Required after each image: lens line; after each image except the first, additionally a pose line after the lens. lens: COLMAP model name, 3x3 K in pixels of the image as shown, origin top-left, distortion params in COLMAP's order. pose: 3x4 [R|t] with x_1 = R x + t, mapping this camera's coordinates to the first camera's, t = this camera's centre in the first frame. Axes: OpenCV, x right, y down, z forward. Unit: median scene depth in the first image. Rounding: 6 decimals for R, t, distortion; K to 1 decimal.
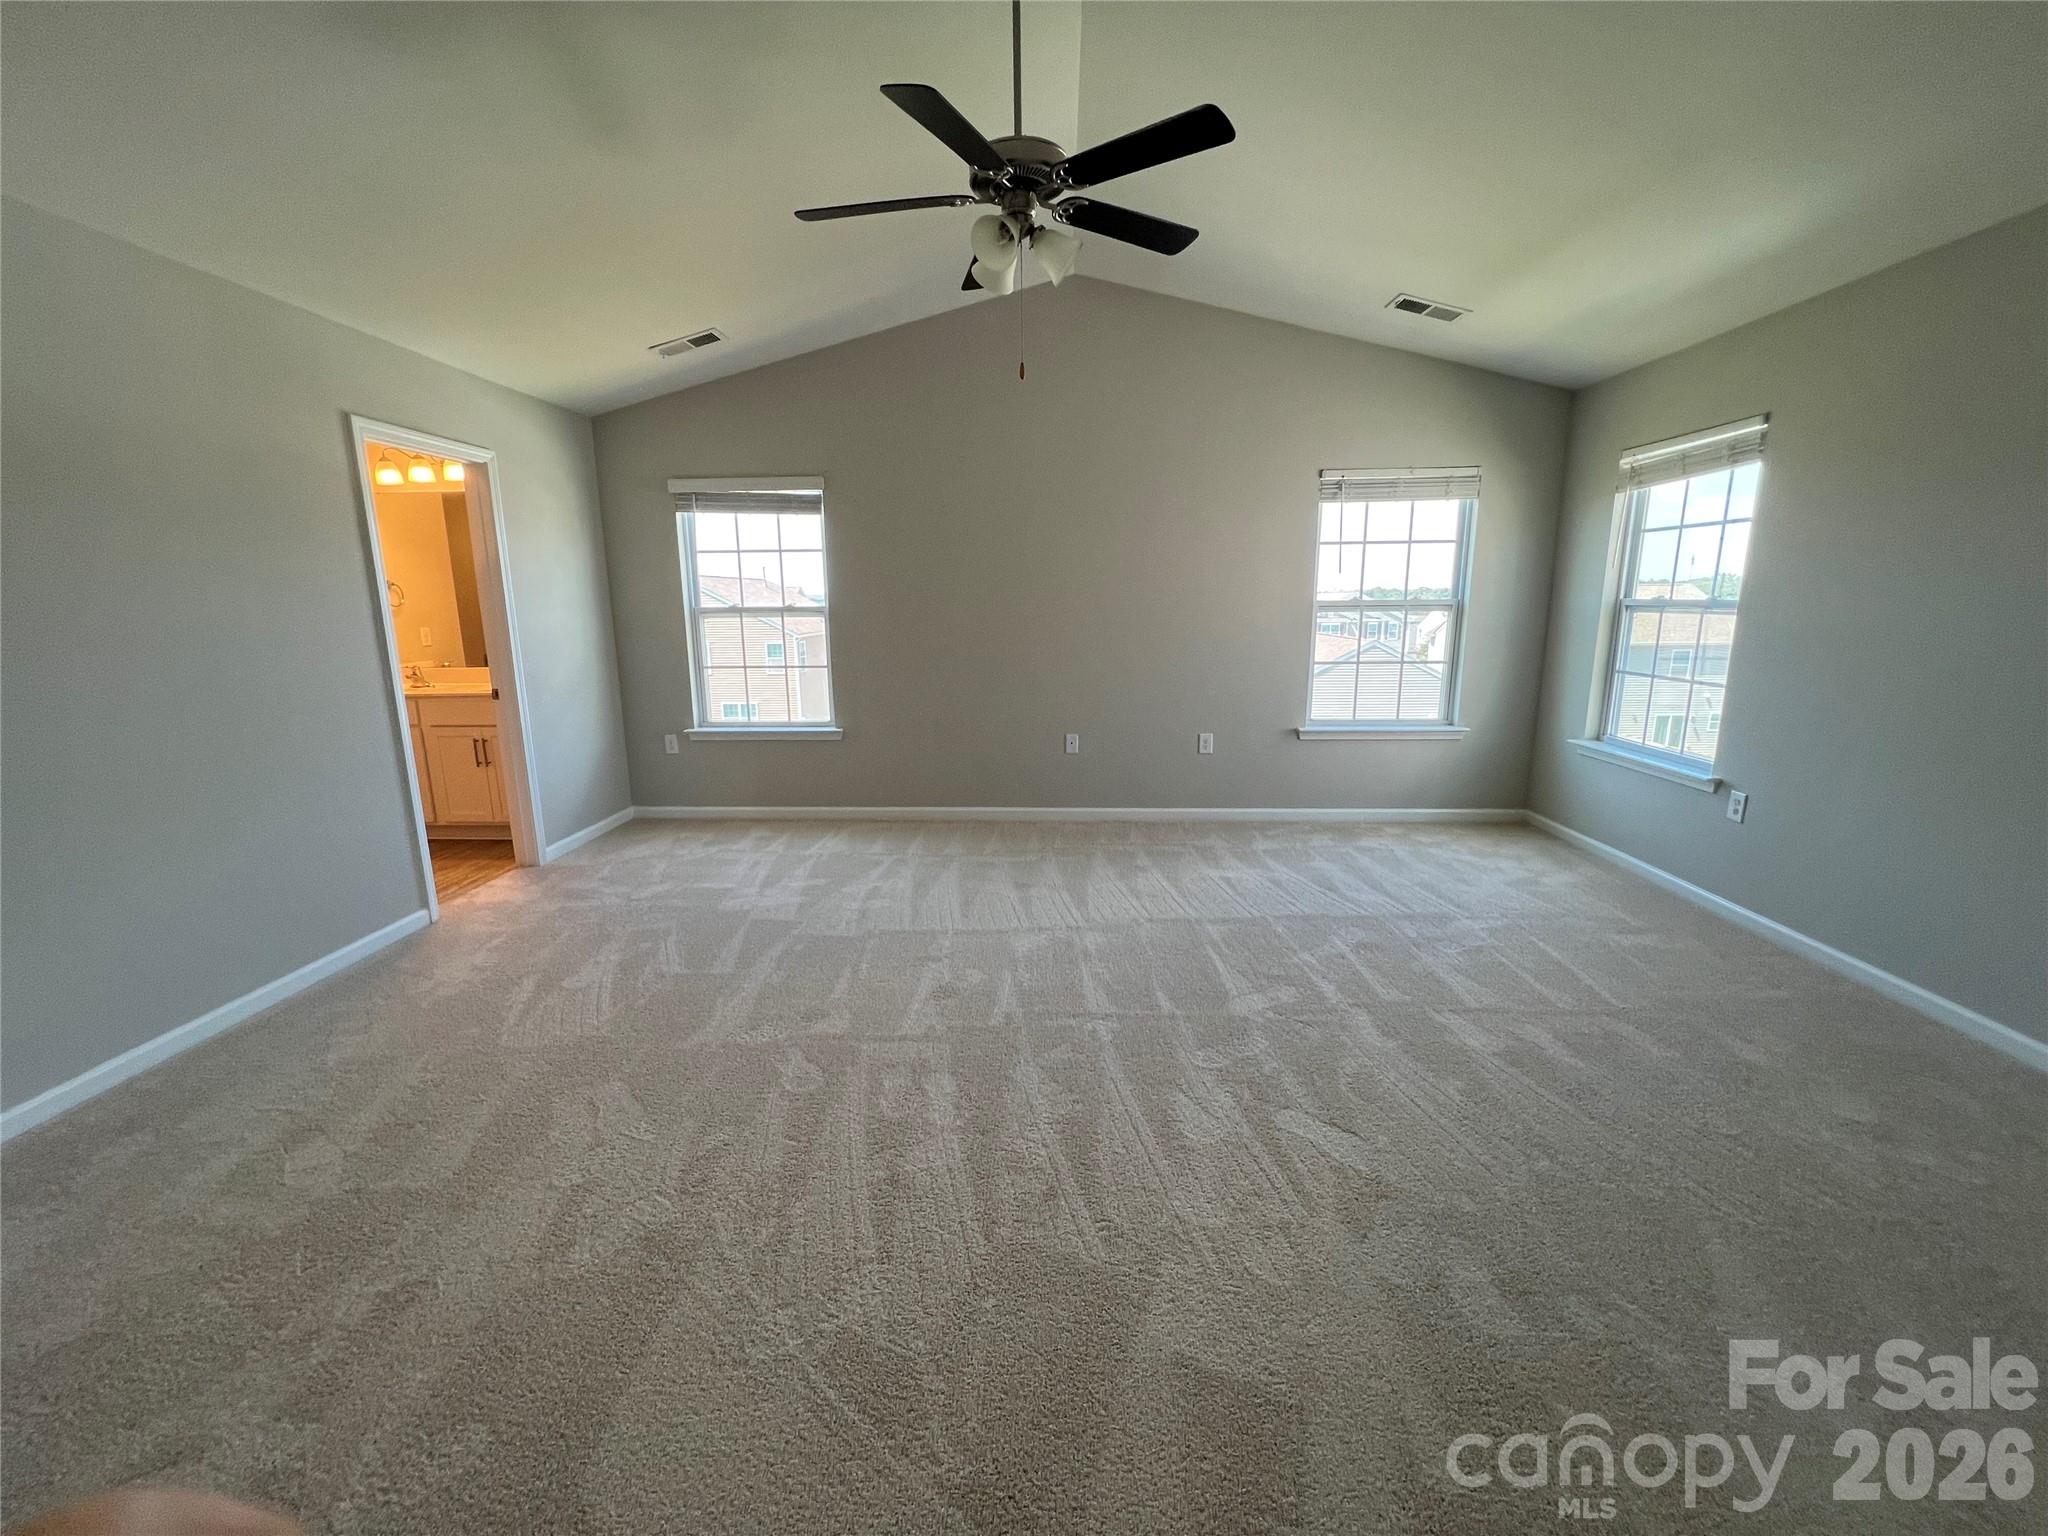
lens RADIAL K [[823.0, 0, 1015.9], [0, 823.0, 763.6], [0, 0, 1]] dist [-0.001220, -0.000315]
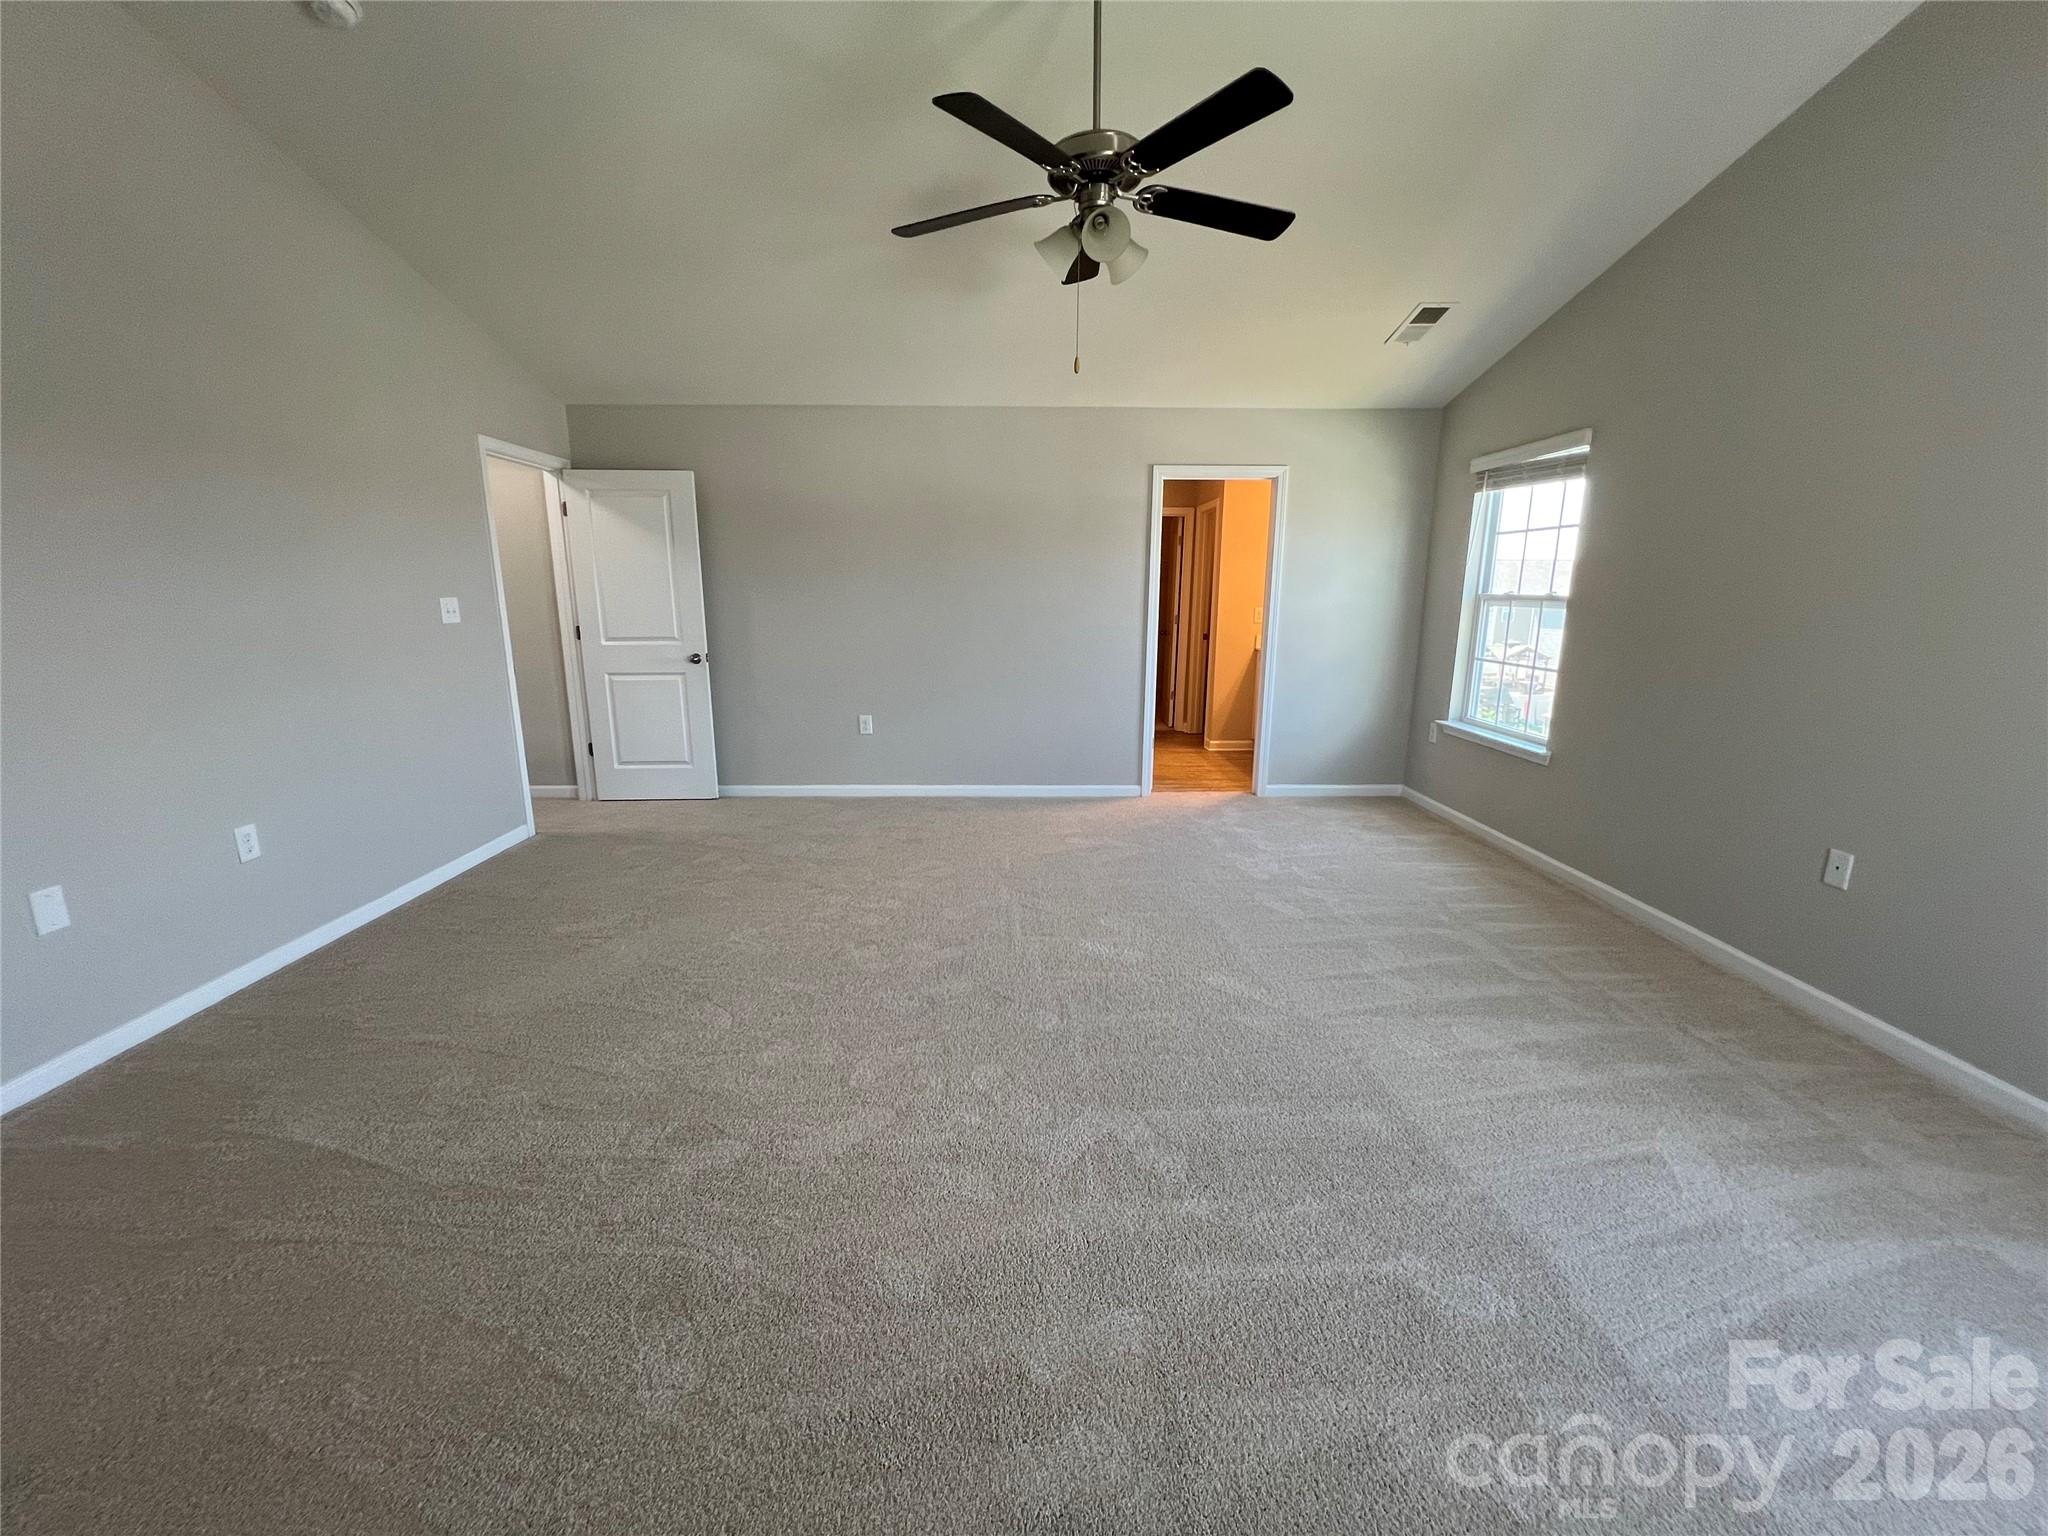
lens RADIAL K [[823.0, 0, 1015.9], [0, 823.0, 763.6], [0, 0, 1]] dist [-0.001220, -0.000315]
pose [[0.070401, 0.219230, -0.973130, 0.598911], [-0.201293, 0.958604, 0.201395, -0.100978], [0.976998, 0.181706, 0.111616, 0.482067]]
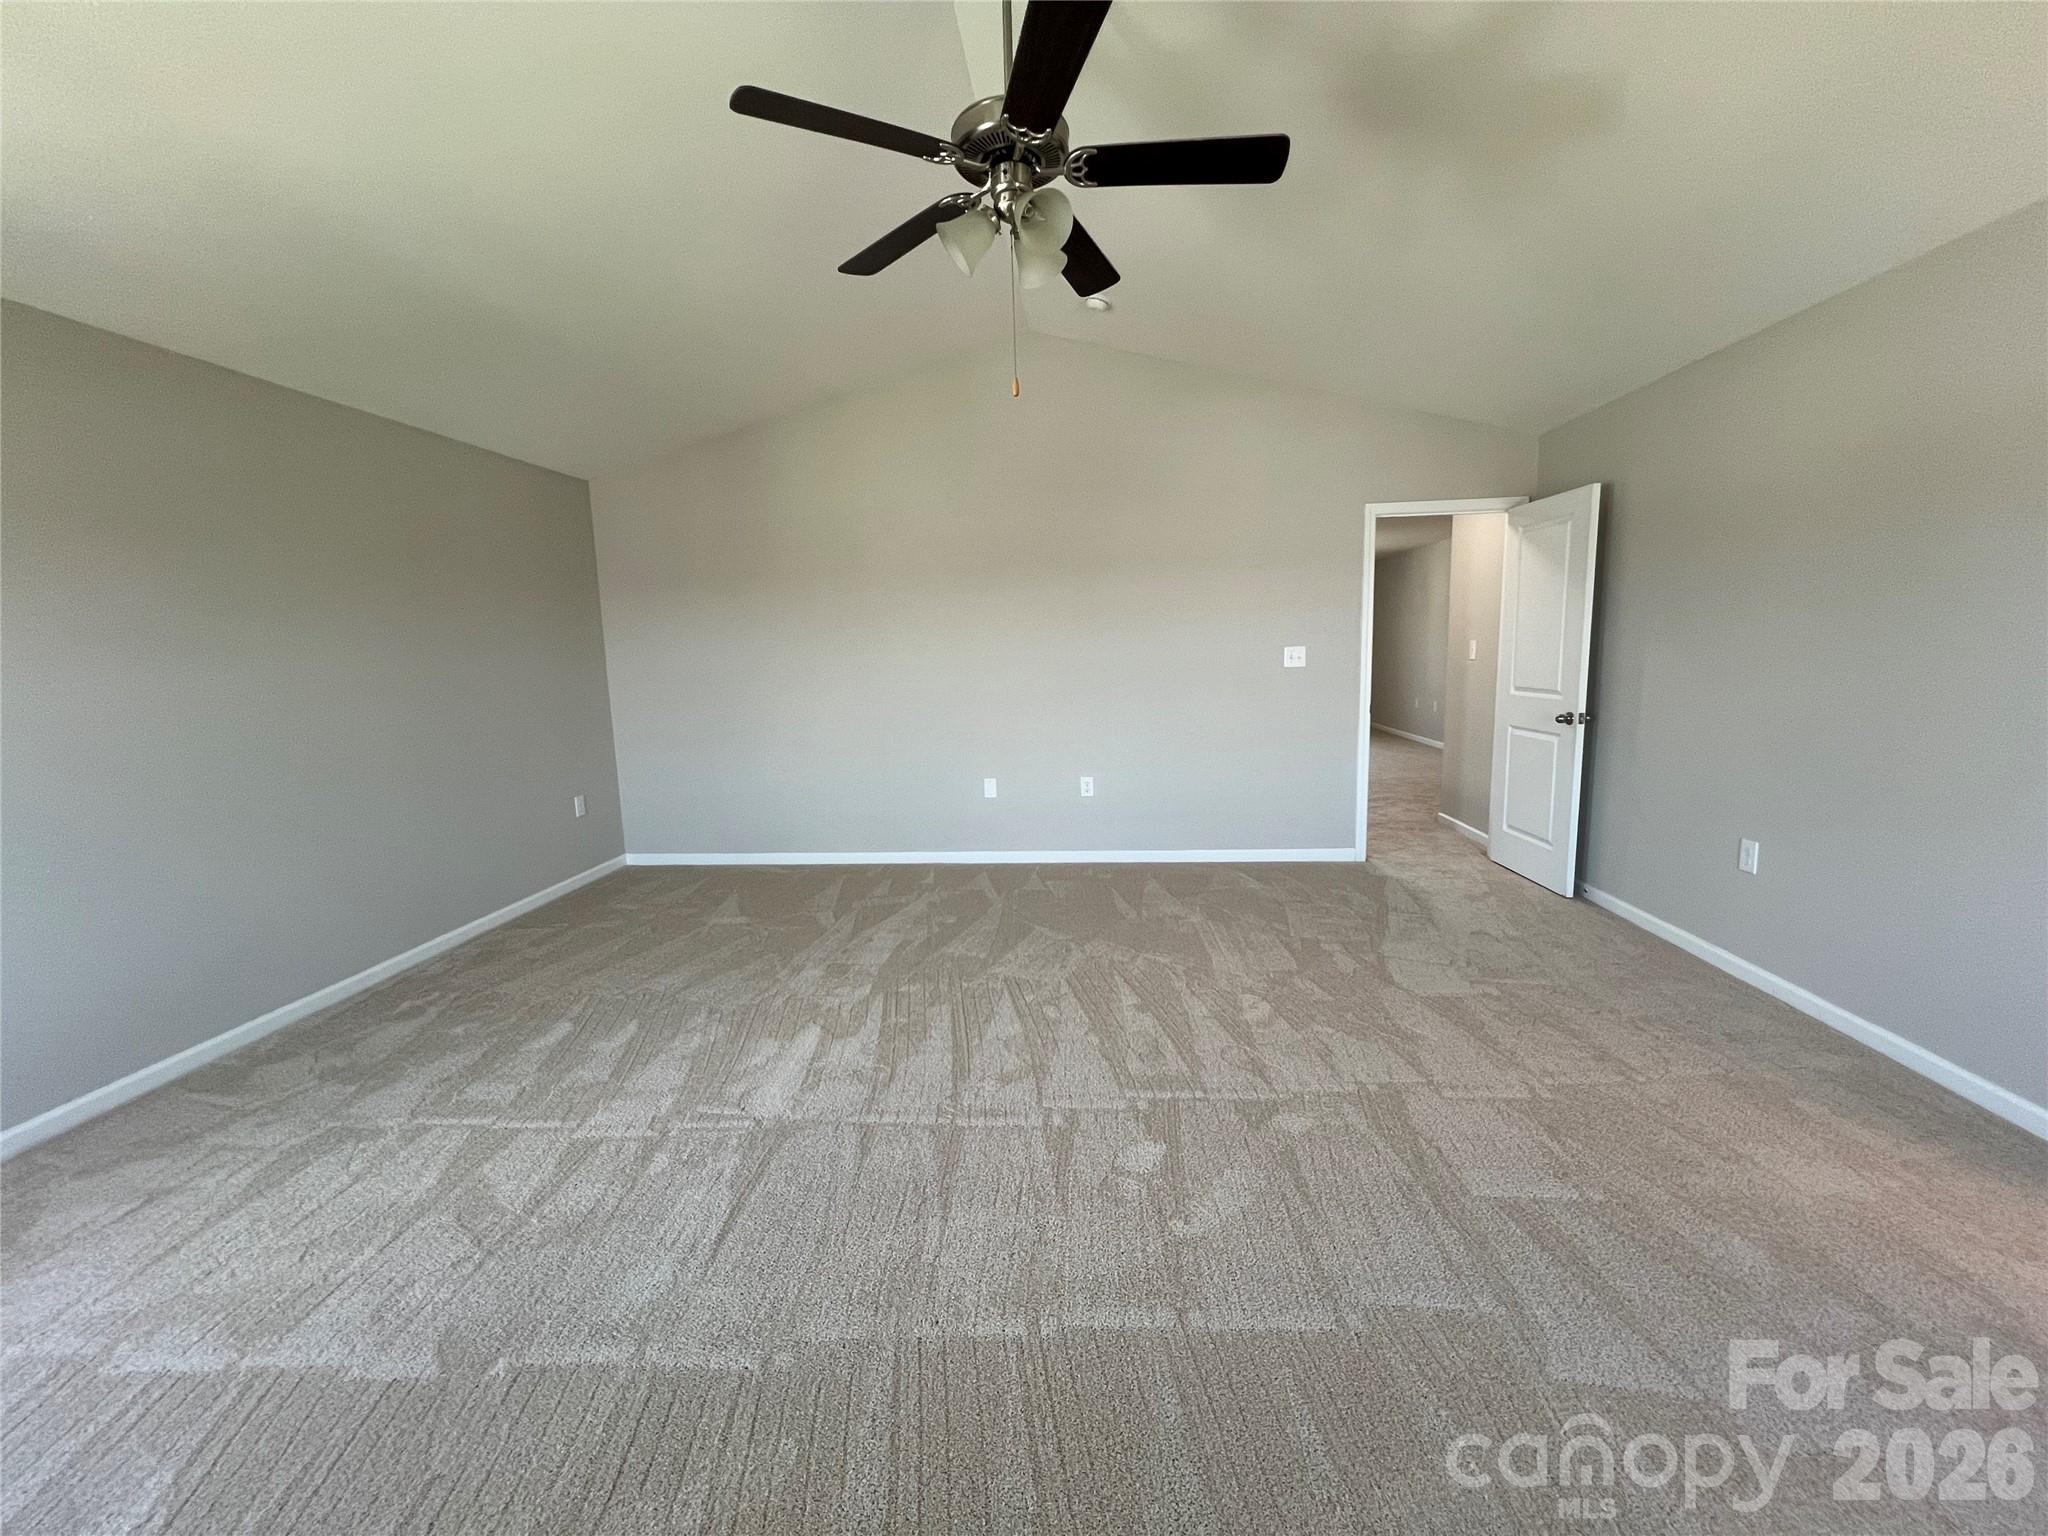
lens RADIAL K [[823.0, 0, 1015.9], [0, 823.0, 763.6], [0, 0, 1]] dist [-0.001220, -0.000315]
pose [[-0.998042, 0.036138, 0.051043, -0.015247], [0.051313, 0.939754, 0.337980, -0.213366], [-0.035754, 0.339937, -0.939768, 1.046236]]
